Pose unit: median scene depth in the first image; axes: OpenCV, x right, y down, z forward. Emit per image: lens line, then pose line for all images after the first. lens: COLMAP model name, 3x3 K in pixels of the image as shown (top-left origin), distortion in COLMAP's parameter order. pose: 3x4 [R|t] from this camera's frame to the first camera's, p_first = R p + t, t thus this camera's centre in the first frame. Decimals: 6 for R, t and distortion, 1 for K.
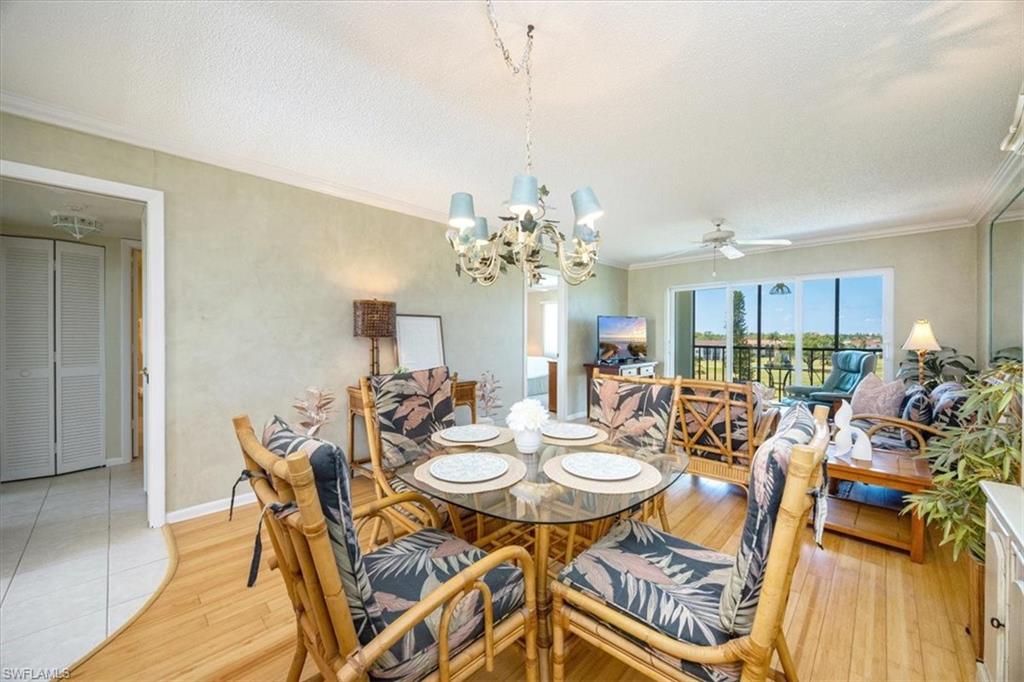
lens RADIAL K [[386.6, 0, 512.2], [0, 386.6, 338.8], [0, 0, 1]] dist [-0.002387, -0.000214]
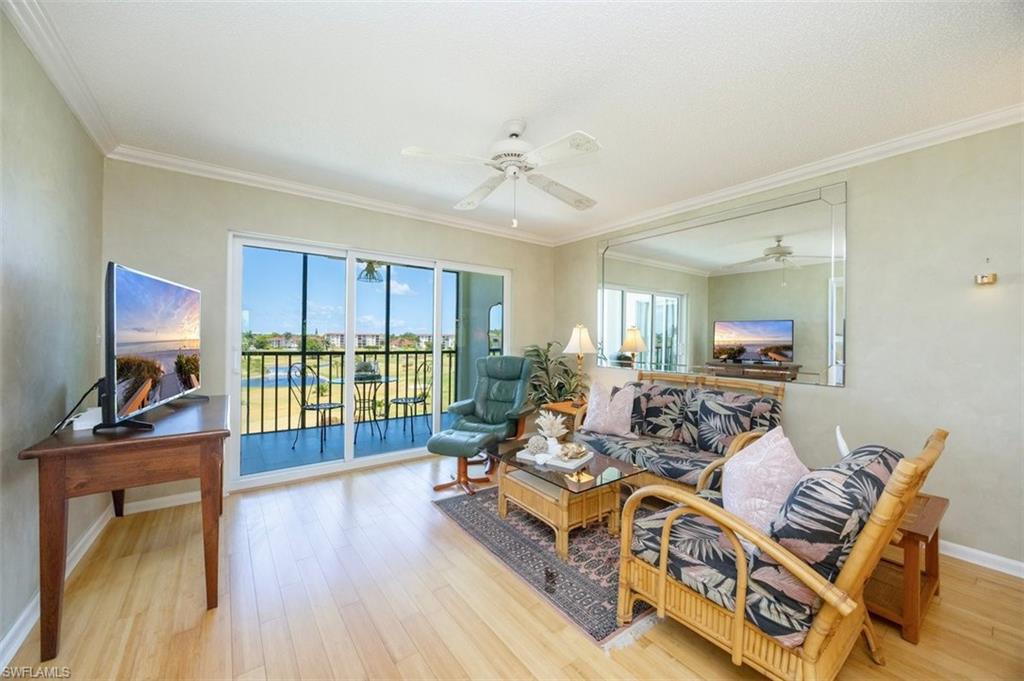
lens RADIAL K [[389.4, 0, 513.8], [0, 389.4, 335.1], [0, 0, 1]] dist [0.005507, 0.000085]
pose [[0.159402, 0.007802, 0.987183, -0.020054], [-0.002714, 0.999968, -0.007464, -0.017689], [-0.987210, -0.001490, 0.159418, 1.714634]]
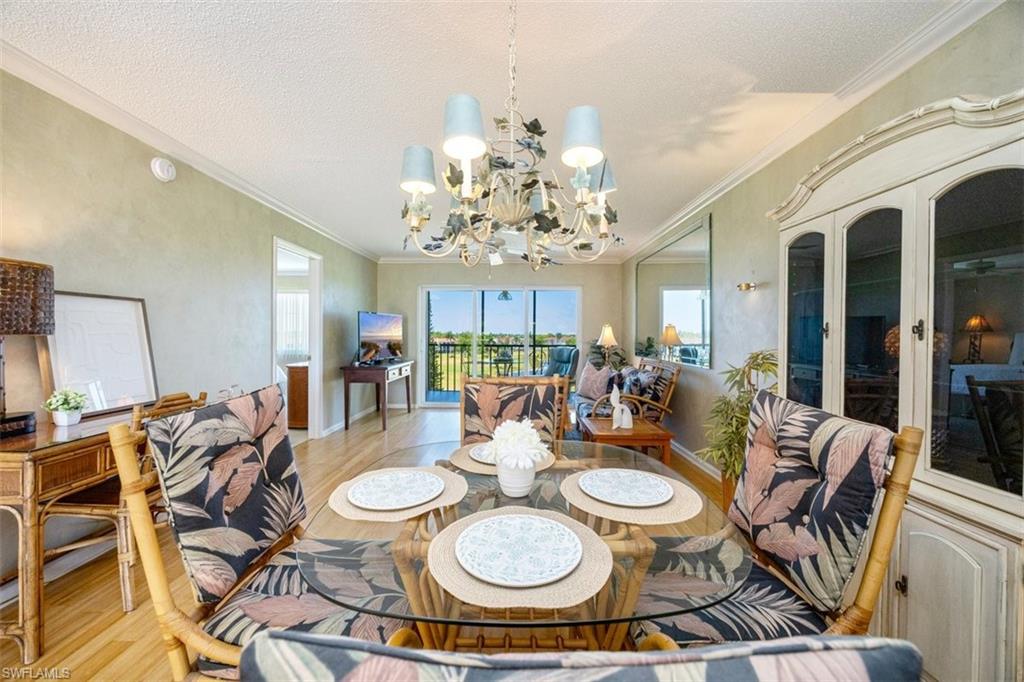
lens RADIAL K [[386.6, 0, 512.2], [0, 386.6, 338.8], [0, 0, 1]] dist [-0.002387, -0.000214]
pose [[0.726139, -0.004123, 0.687535, -0.324241], [0.001149, 0.999988, 0.004783, -0.001864], [-0.687547, -0.002683, 0.726135, 0.332076]]
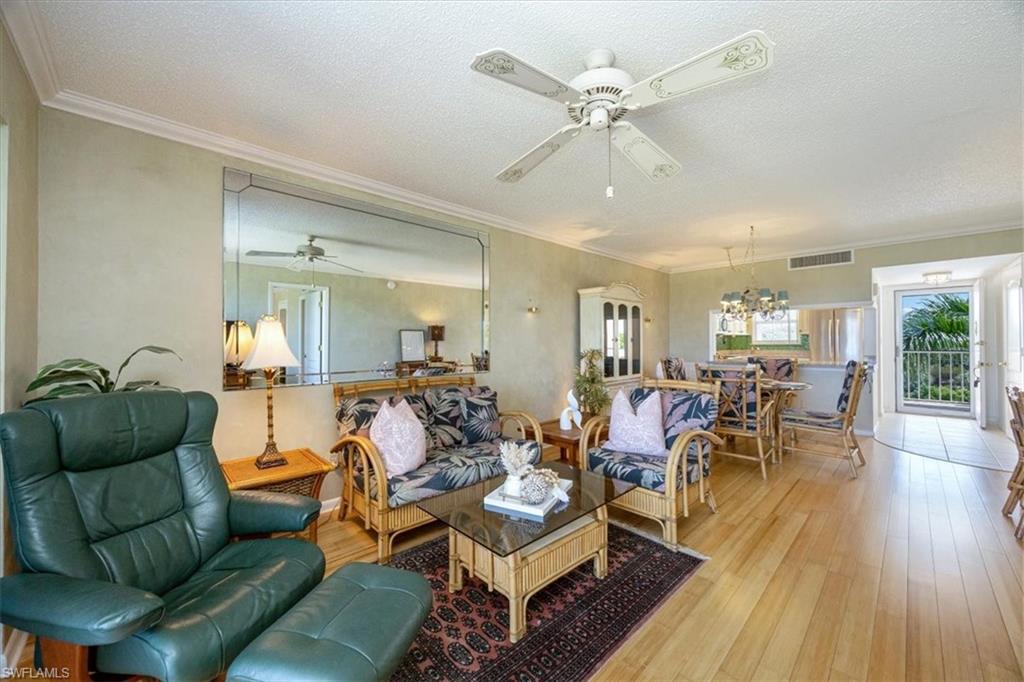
lens RADIAL K [[386.6, 0, 512.2], [0, 386.6, 338.8], [0, 0, 1]] dist [-0.002387, -0.000214]
pose [[-0.999356, 0.004085, 0.035638, 1.153186], [0.004038, 0.999991, -0.001386, -0.017727], [-0.035644, -0.001241, -0.999364, 2.657747]]
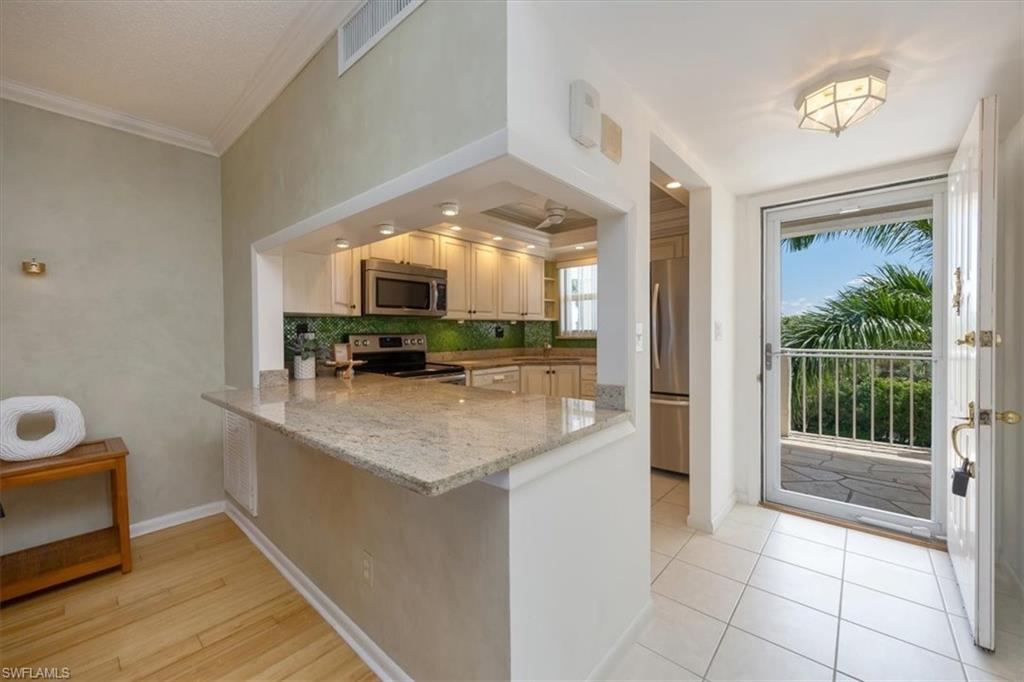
lens RADIAL K [[399.7, 0, 513.4], [0, 399.7, 336.3], [0, 0, 1]] dist [0.002148, 0.000261]
pose [[-0.998804, 0.005923, -0.048538, -0.813228], [0.005077, 0.999833, 0.017531, -0.003590], [0.048634, 0.017264, -0.998667, 0.832683]]
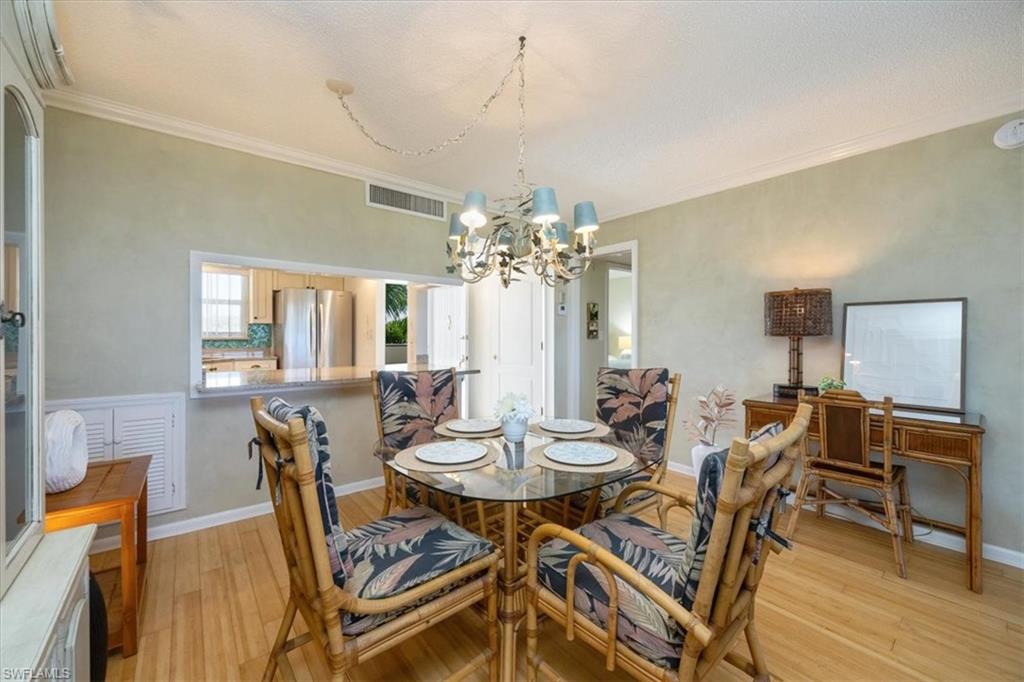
lens RADIAL K [[400.0, 0, 512.2], [0, 400.0, 338.1], [0, 0, 1]] dist [0.002283, 0.000072]
pose [[-0.120259, 0.007924, -0.992711, 0.797414], [-0.009628, 0.999912, 0.009148, -0.003156], [0.992696, 0.010658, -0.120172, 0.784136]]
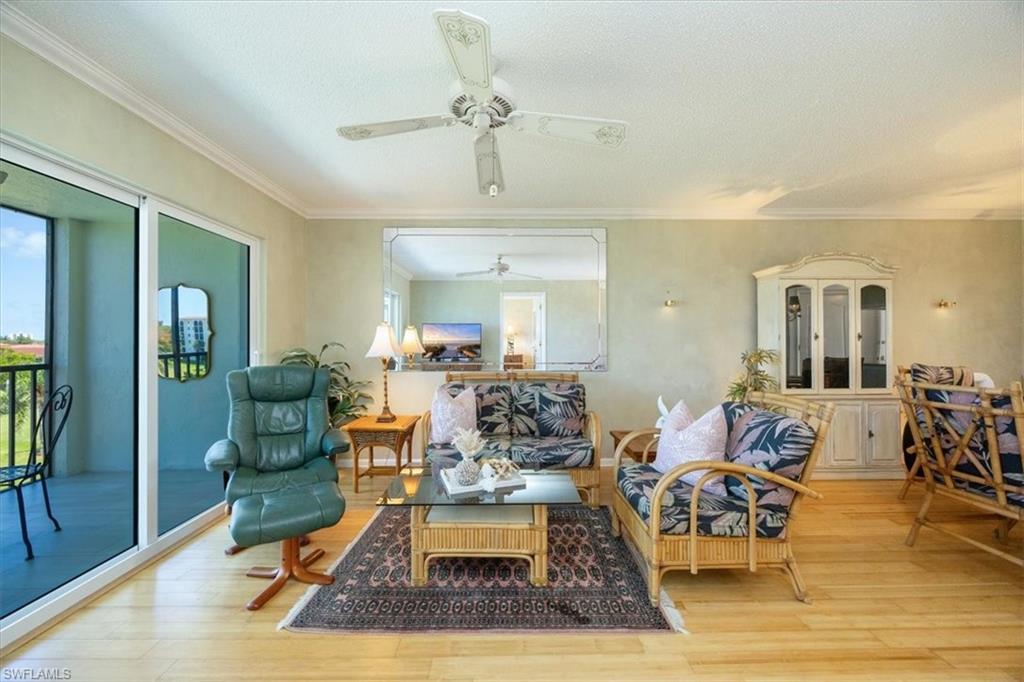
lens RADIAL K [[386.6, 0, 512.2], [0, 386.6, 338.8], [0, 0, 1]] dist [-0.002387, -0.000214]
pose [[-0.703473, 0.005510, 0.710700, 0.403693], [0.007432, 0.999972, -0.000397, -0.013767], [-0.710683, 0.005003, -0.703495, 2.398159]]
